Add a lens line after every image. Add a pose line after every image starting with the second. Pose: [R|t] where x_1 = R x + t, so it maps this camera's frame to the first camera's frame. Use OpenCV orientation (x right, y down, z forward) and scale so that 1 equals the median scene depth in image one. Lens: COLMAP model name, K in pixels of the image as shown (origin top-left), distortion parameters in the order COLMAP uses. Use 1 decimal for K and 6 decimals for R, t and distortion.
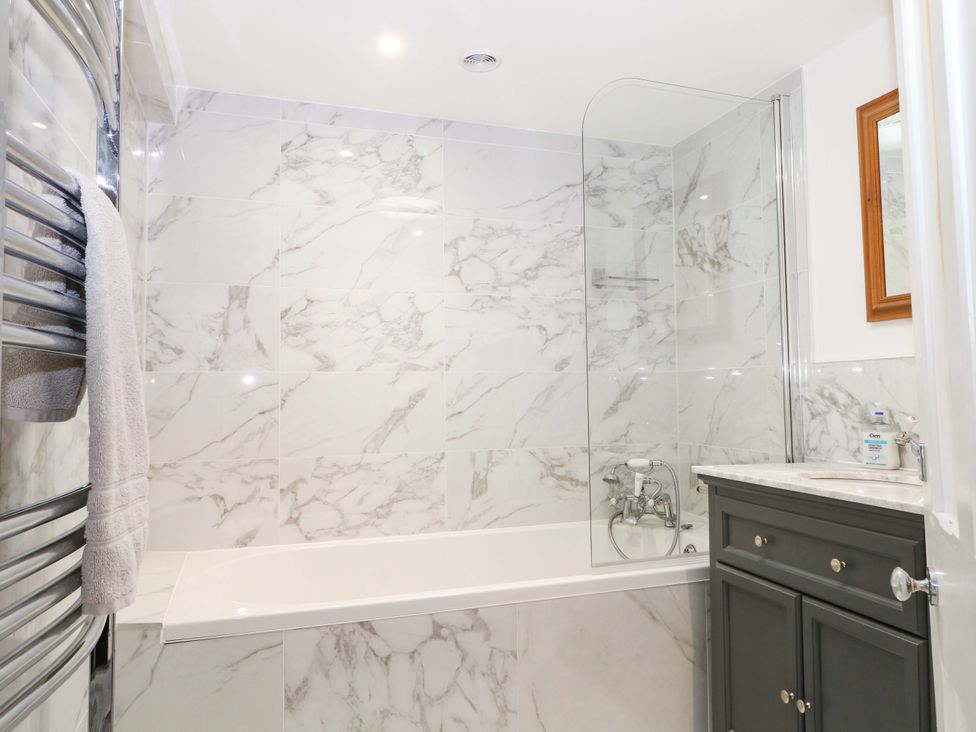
lens RADIAL K [[512.0, 0, 486.5], [0, 512.0, 364.7], [0, 0, 1]] dist [0.002341, -0.013652]
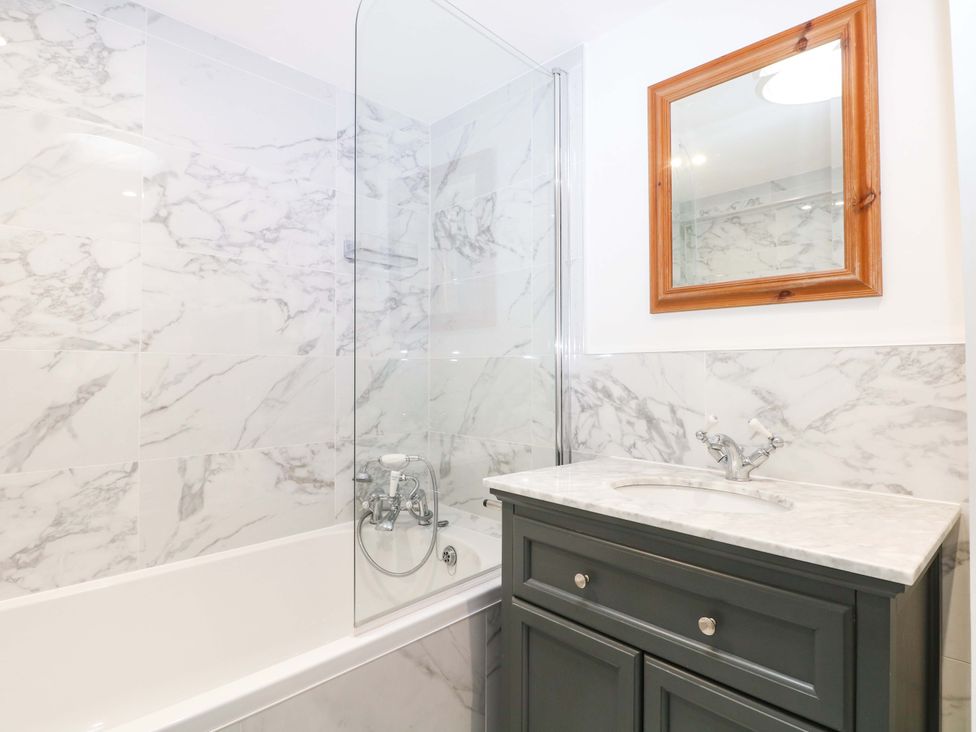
lens RADIAL K [[512.0, 0, 481.9], [0, 512.0, 360.4], [0, 0, 1]] dist [0.002341, -0.013652]
pose [[0.883430, 0.019234, 0.468168, 0.008259], [-0.029746, 0.999444, 0.015070, -0.000131], [-0.467618, -0.027240, 0.883511, 0.132852]]
